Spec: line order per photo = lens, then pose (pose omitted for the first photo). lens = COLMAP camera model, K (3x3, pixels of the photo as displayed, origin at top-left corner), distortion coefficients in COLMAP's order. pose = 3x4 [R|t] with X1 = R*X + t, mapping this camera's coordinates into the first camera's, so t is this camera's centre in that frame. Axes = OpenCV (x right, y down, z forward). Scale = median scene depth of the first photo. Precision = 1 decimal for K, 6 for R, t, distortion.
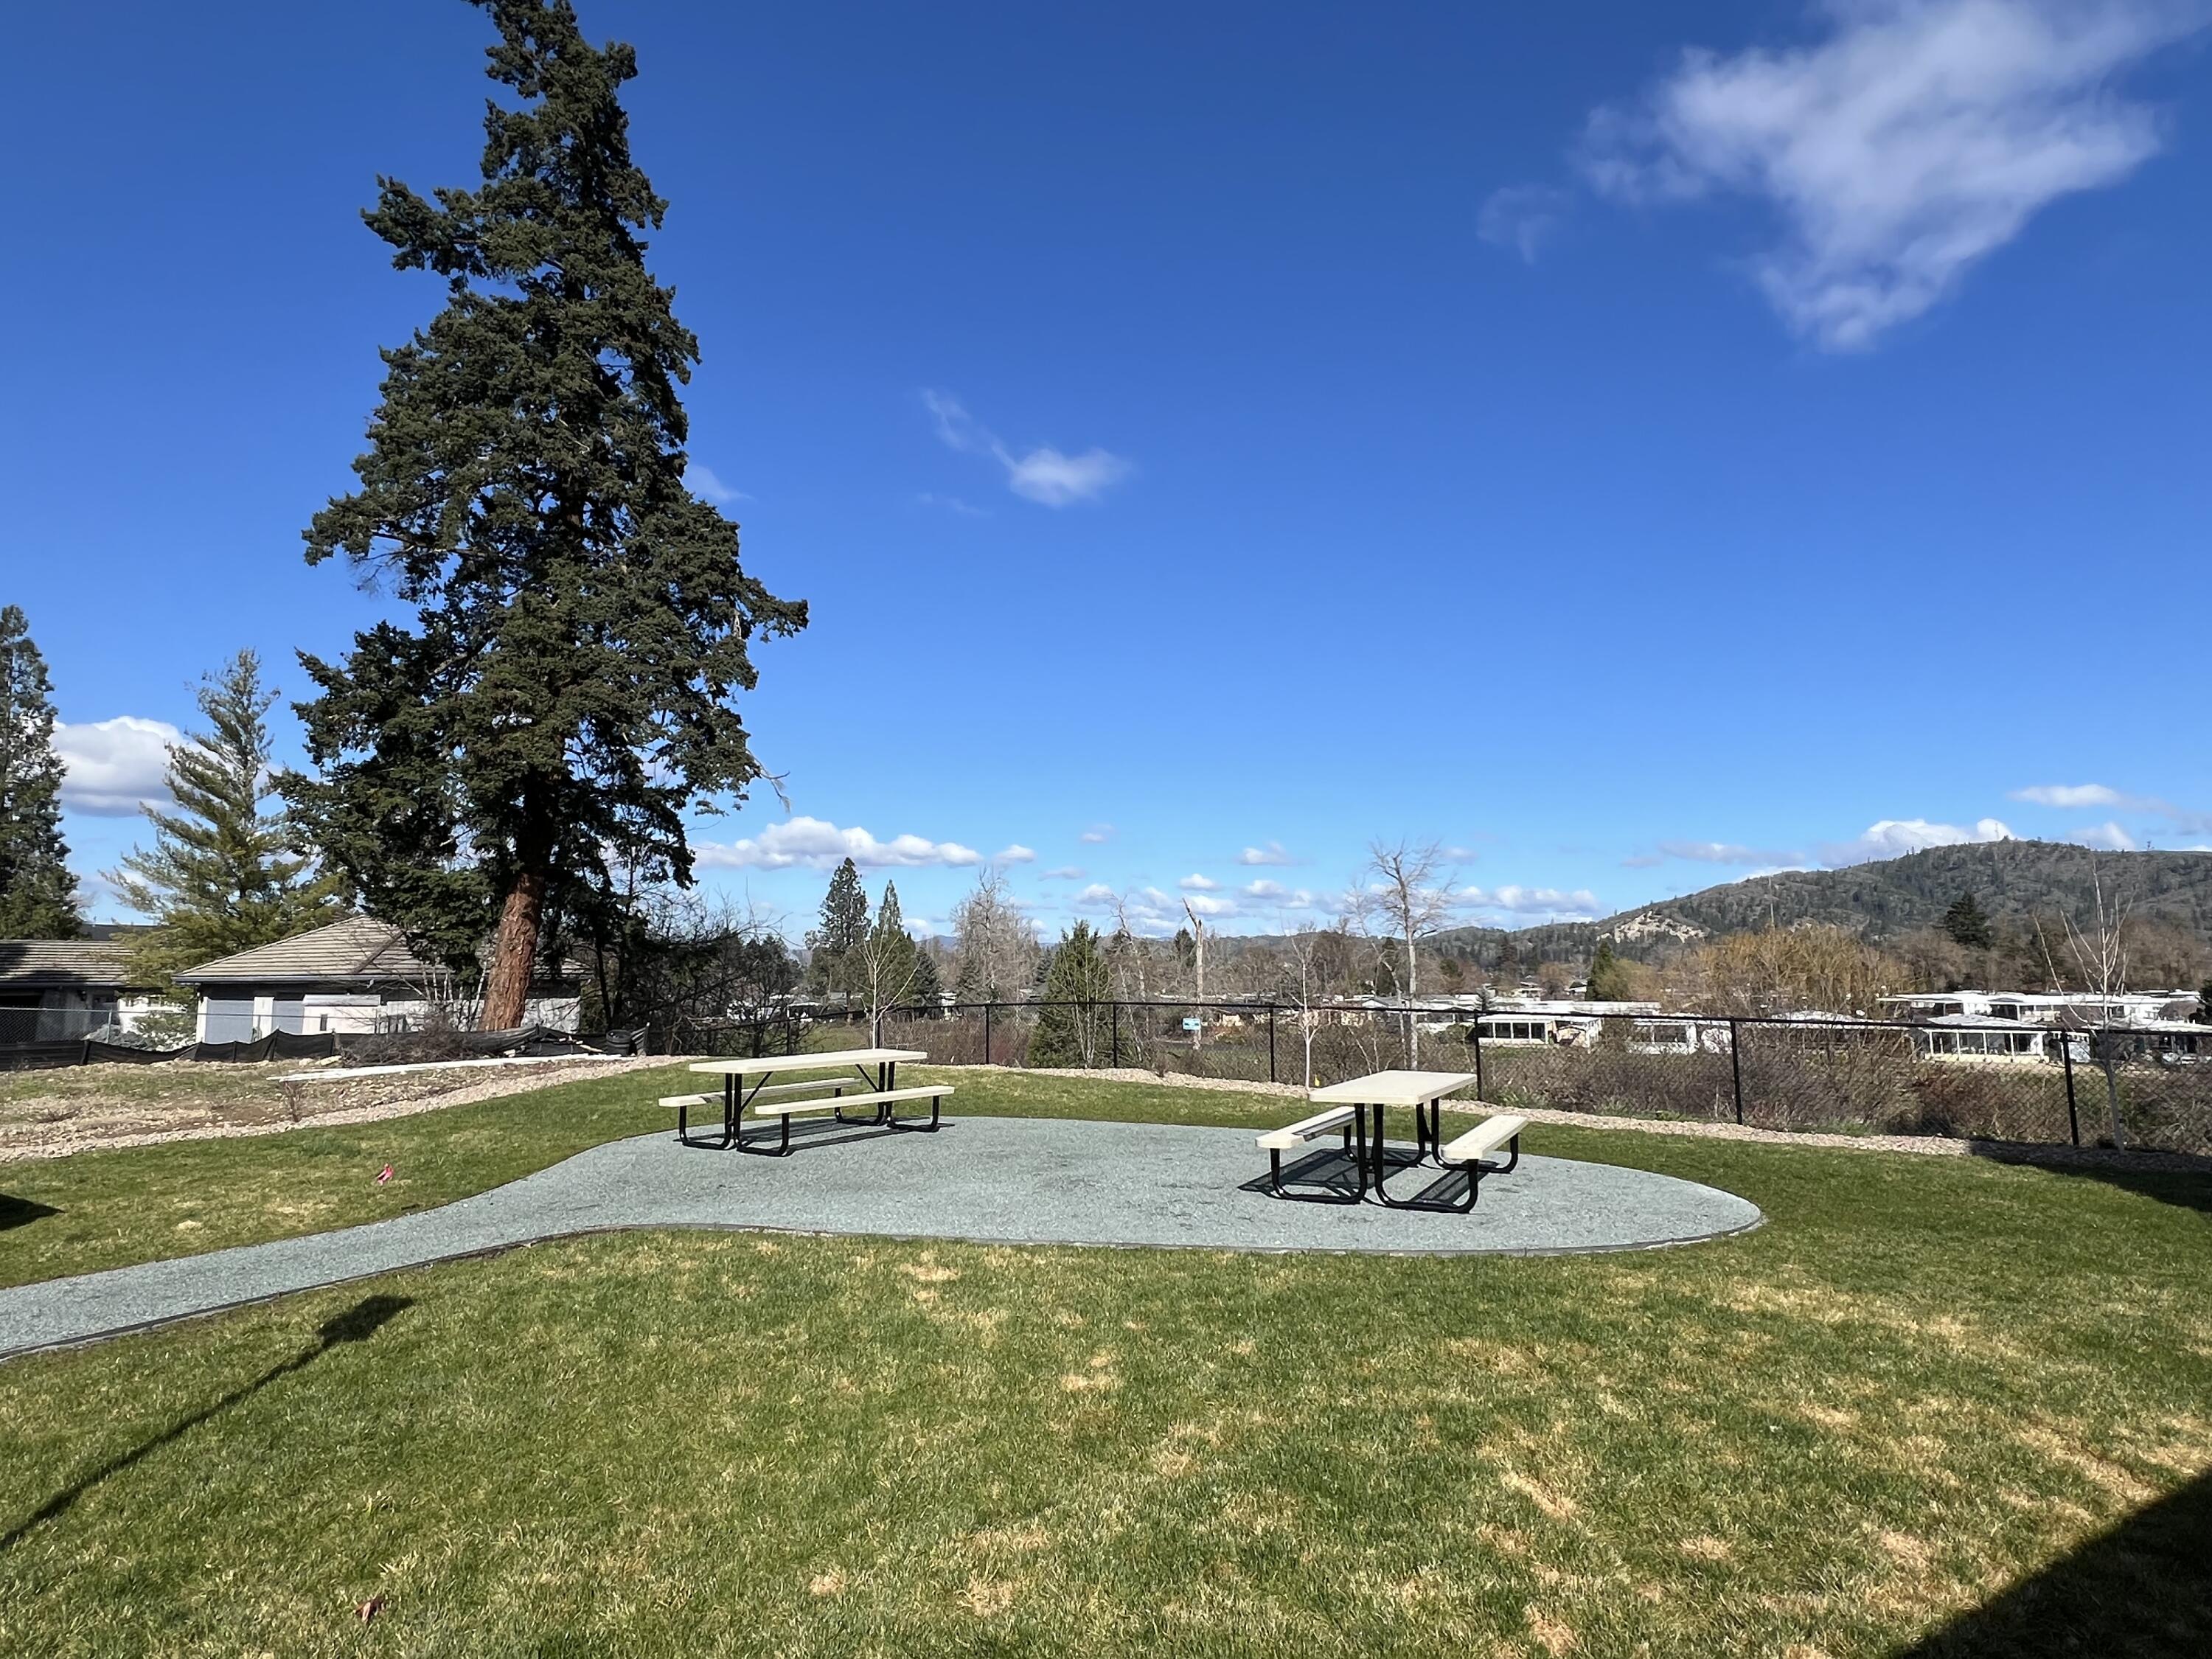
lens RADIAL K [[1282.1, 0, 1146.1], [0, 1282.1, 742.5], [0, 0, 1]] dist [-0.000921, 0.000752]
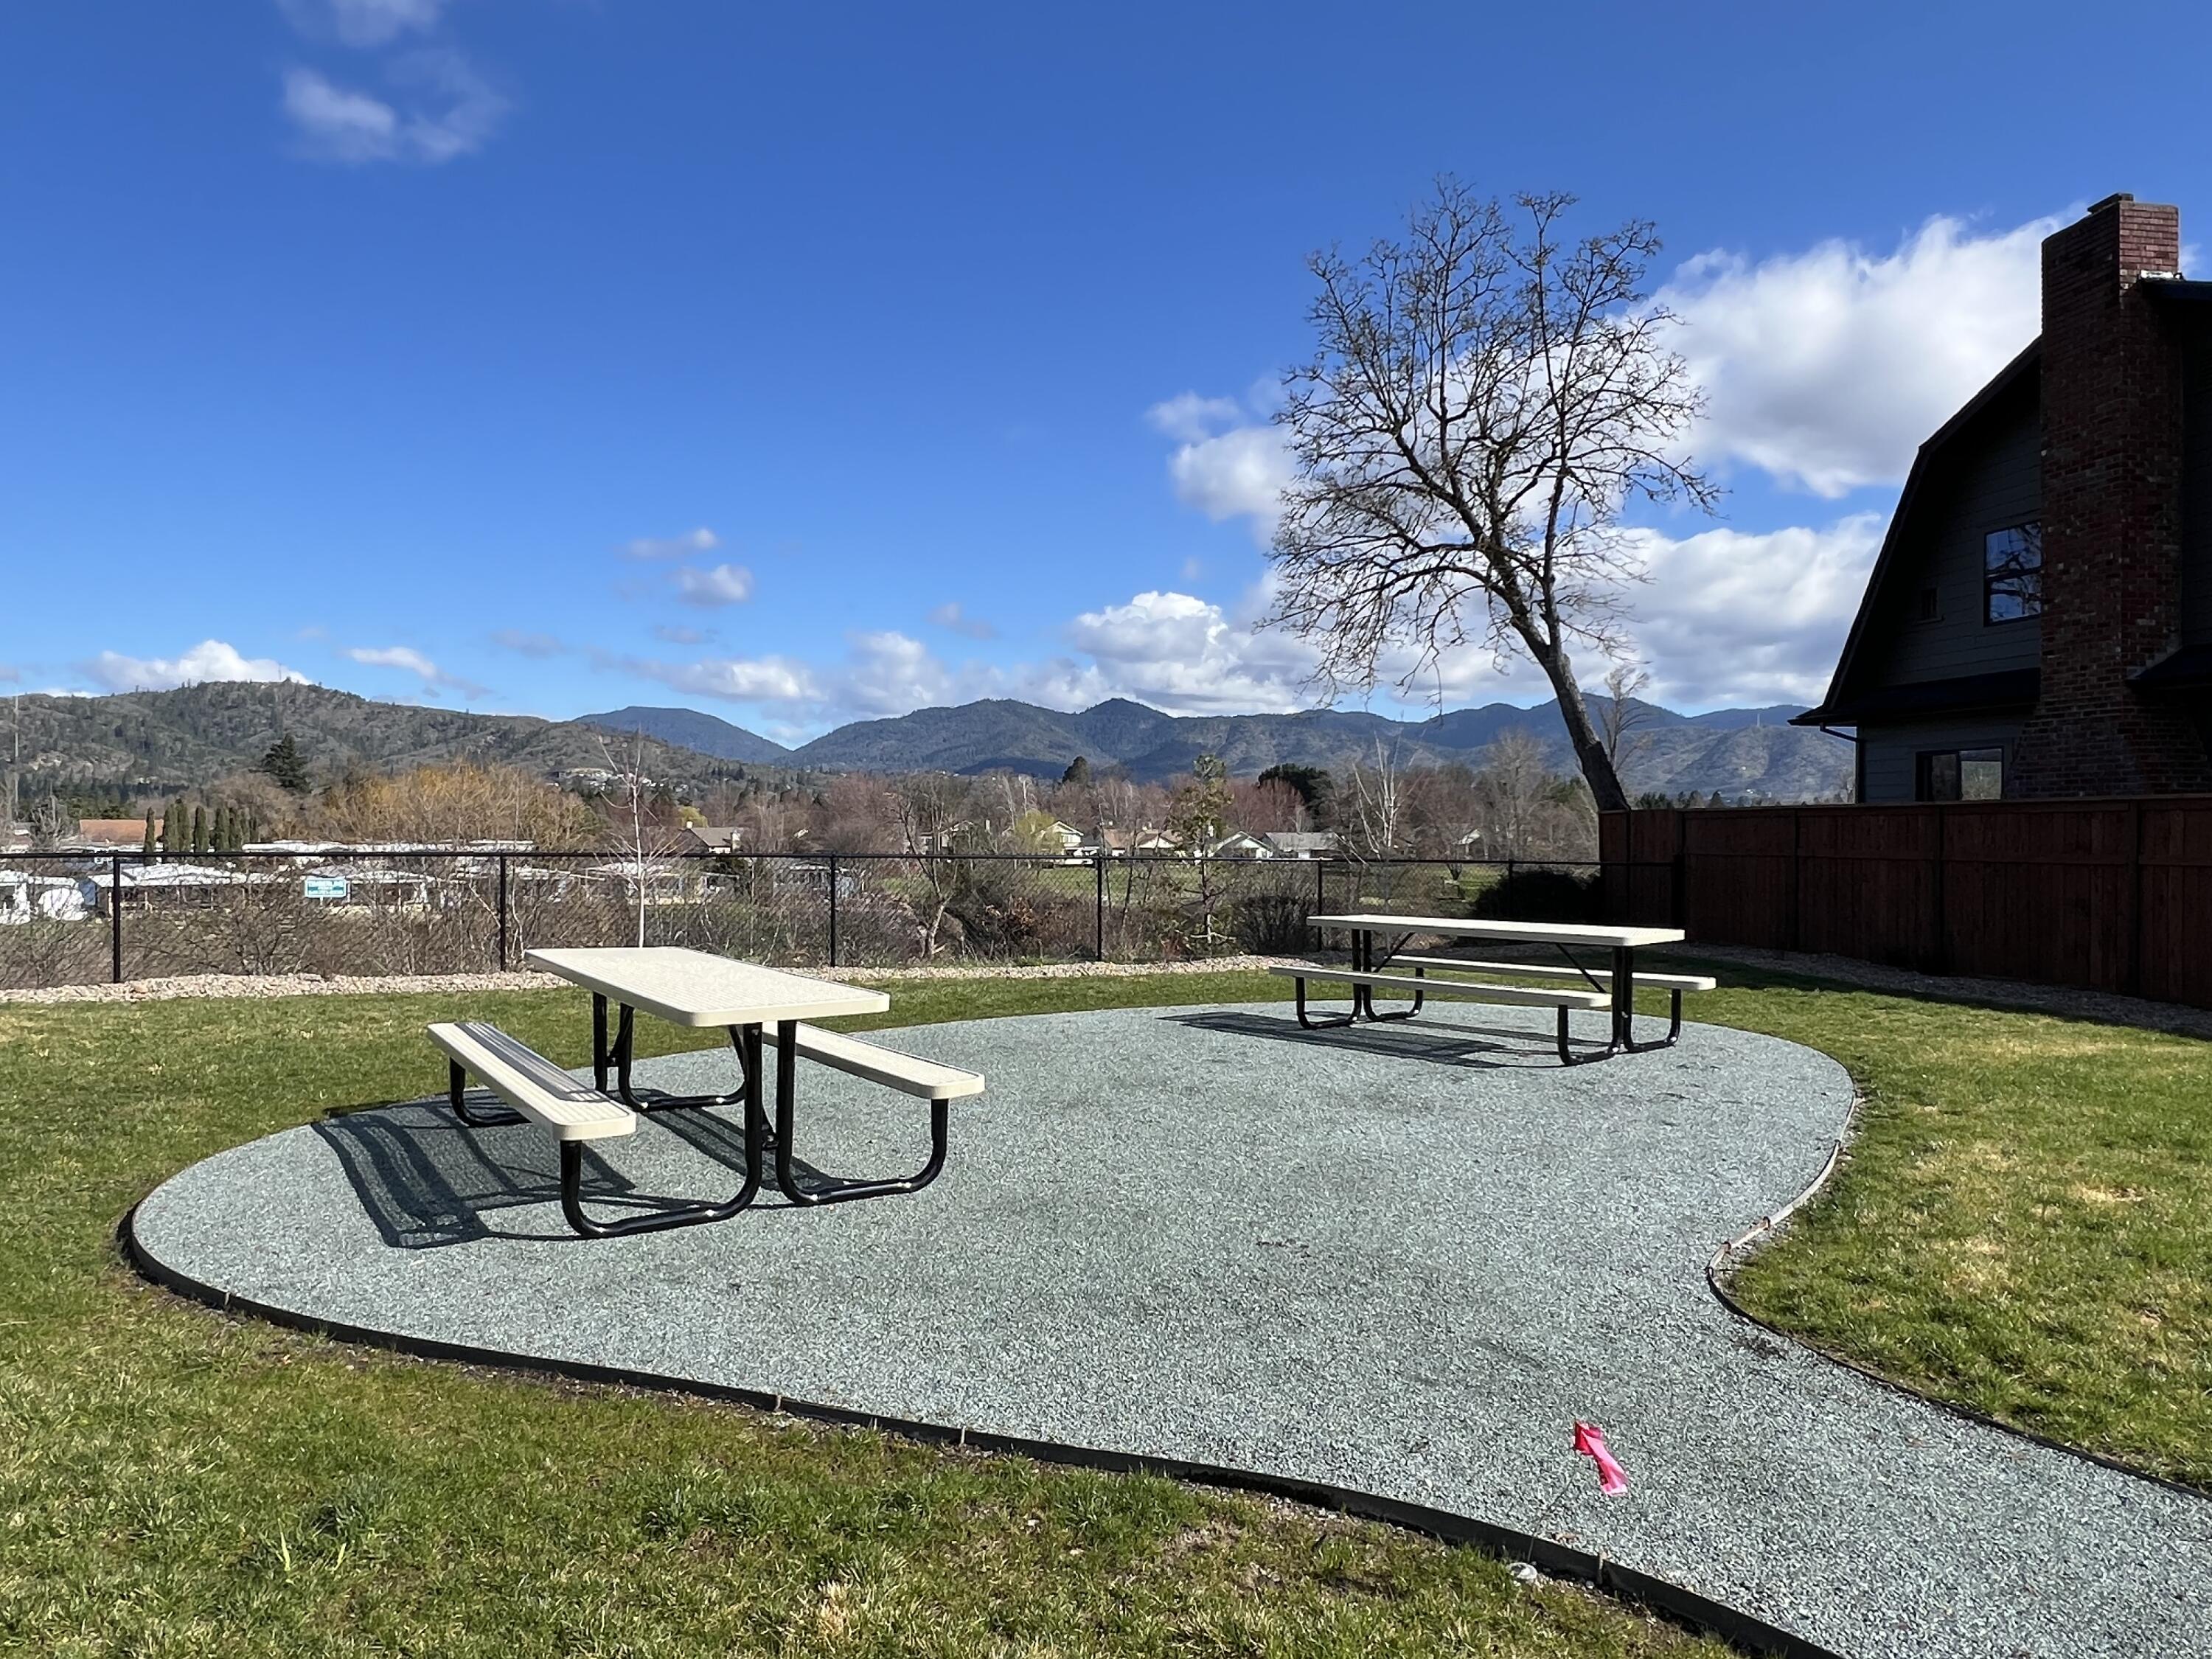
lens RADIAL K [[1417.6, 0, 1101.6], [0, 1417.6, 764.1], [0, 0, 1]] dist [-0.004736, -0.004167]
pose [[0.372837, 0.045515, 0.926780, -0.063267], [-0.171086, 0.985044, 0.020450, 0.013453], [-0.911988, -0.166184, 0.375048, 0.066953]]
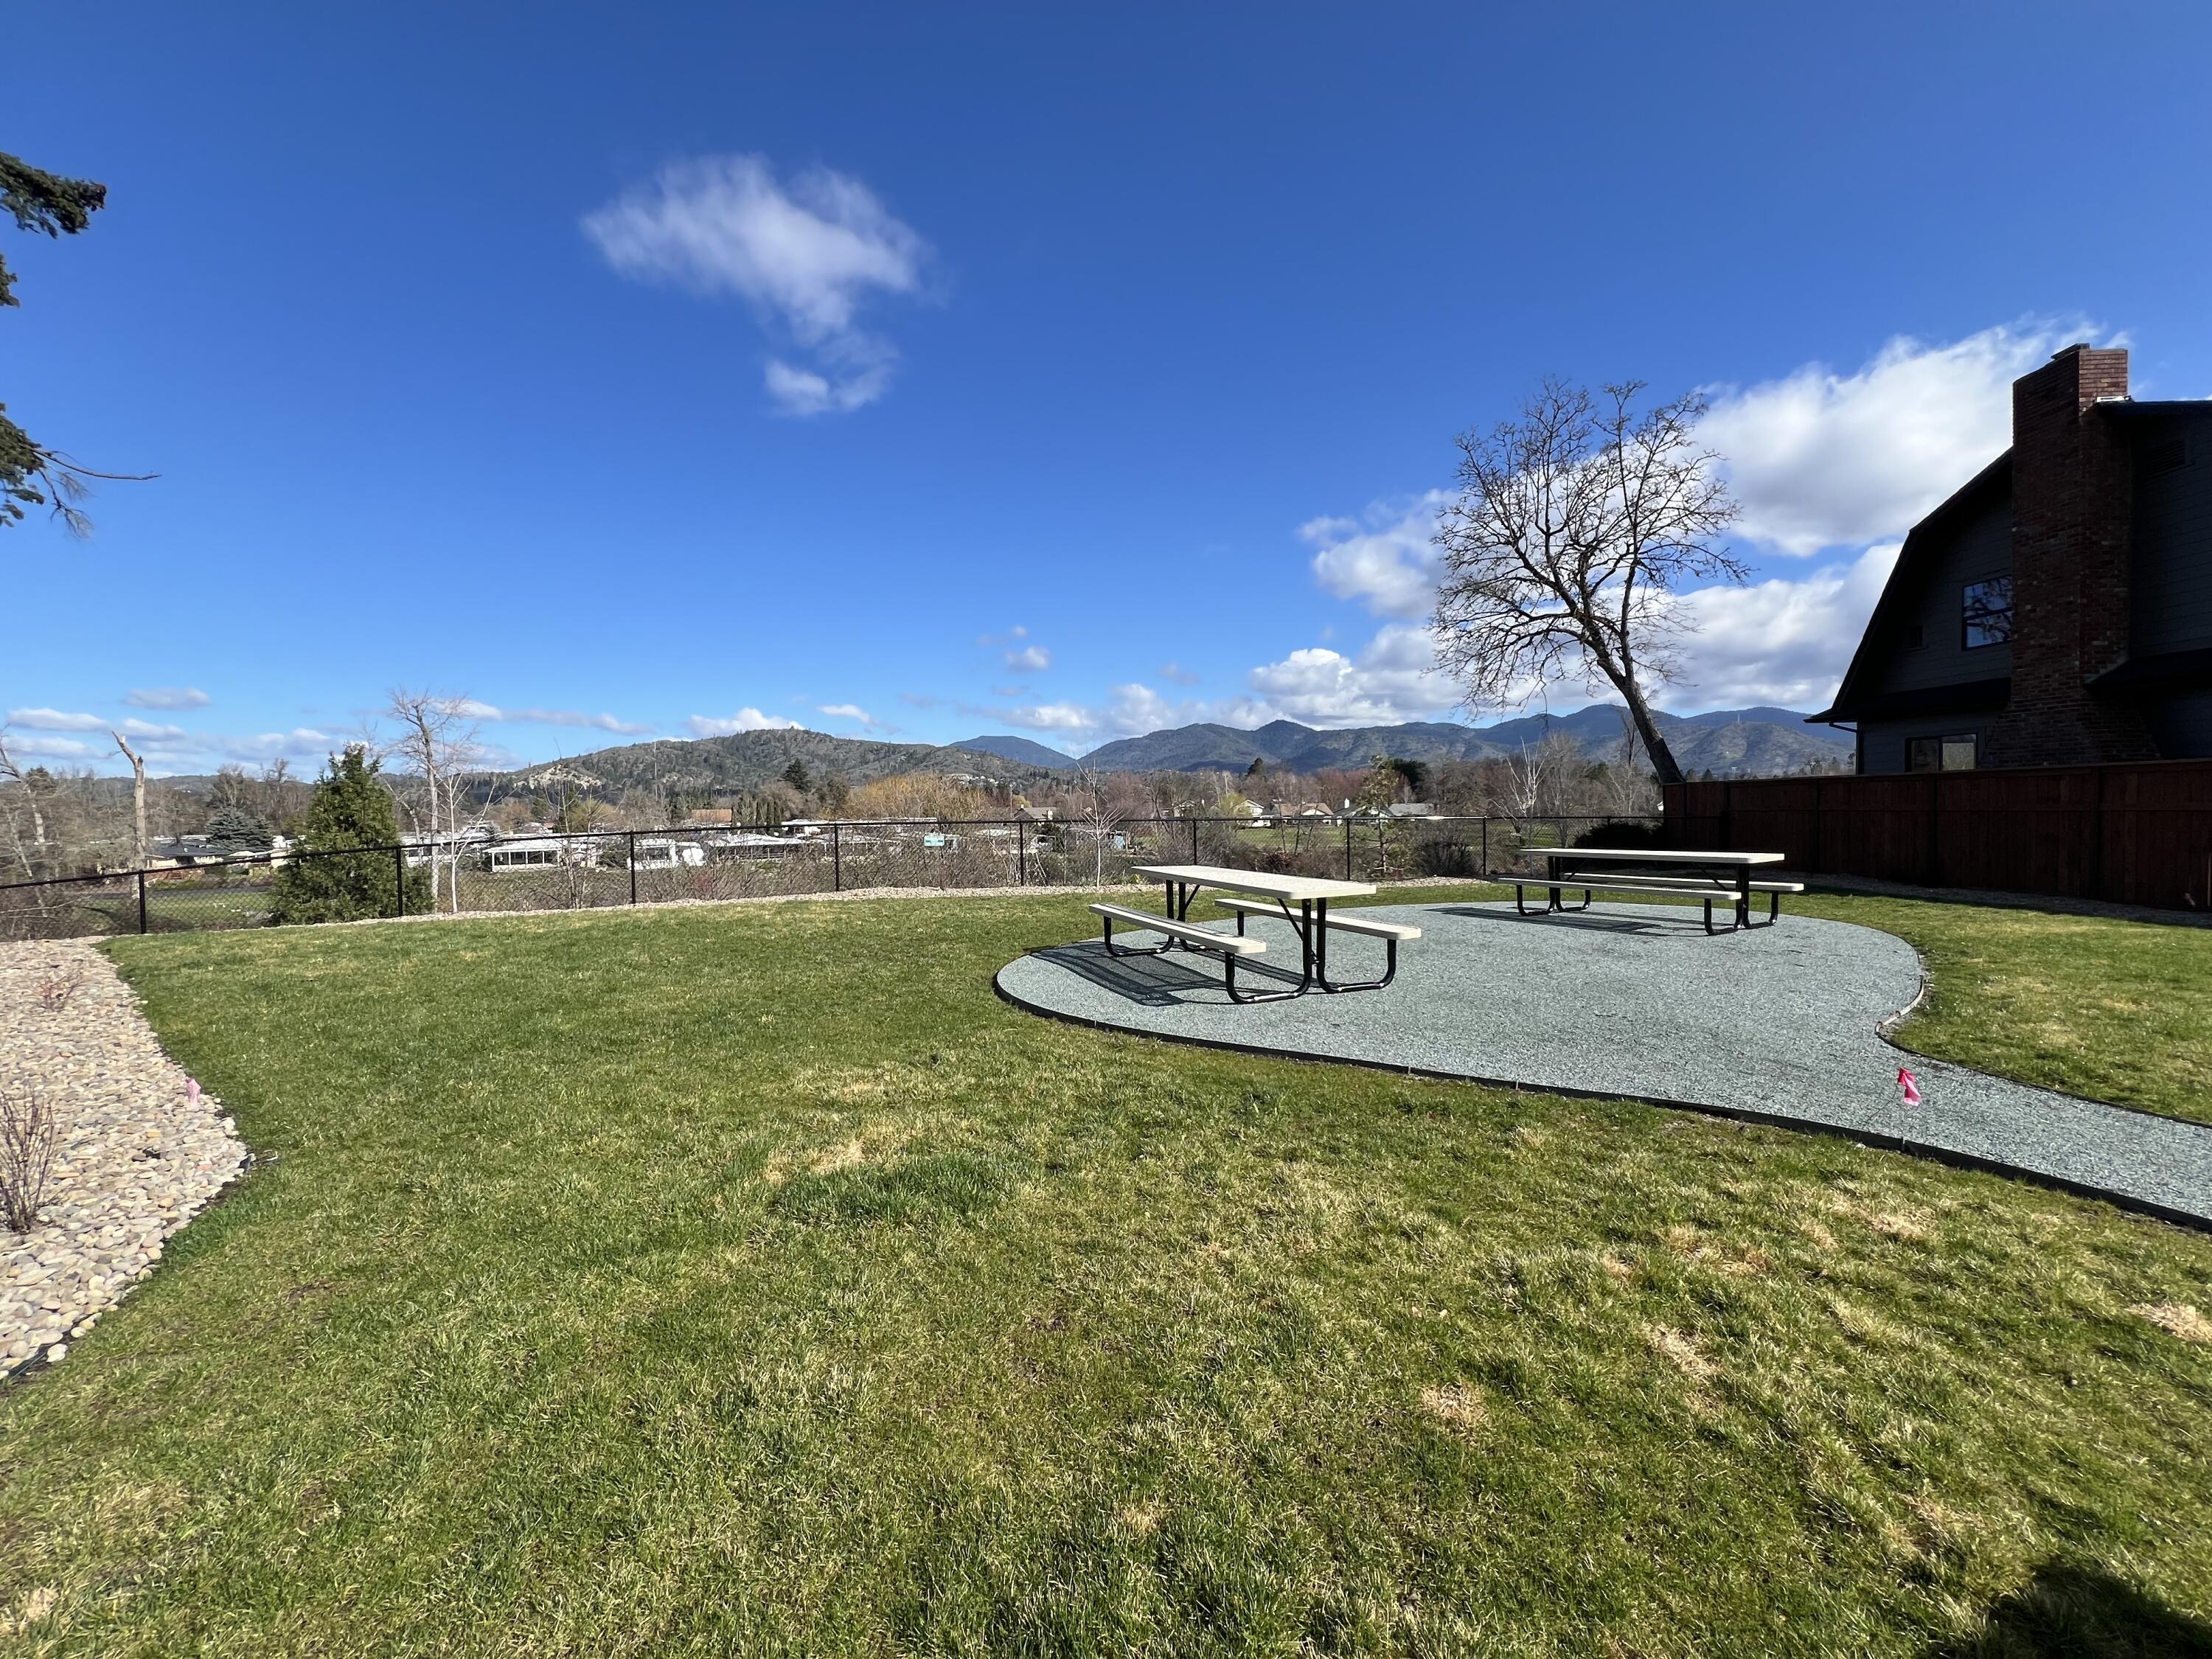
lens RADIAL K [[895.6, 0, 1094.4], [0, 895.6, 787.9], [0, 0, 1]] dist [-0.001918, 0.000005]
pose [[0.539754, 0.010873, 0.841752, -0.075879], [-0.136629, 0.987790, 0.074850, 0.014798], [-0.830661, -0.155409, 0.534650, 0.073104]]
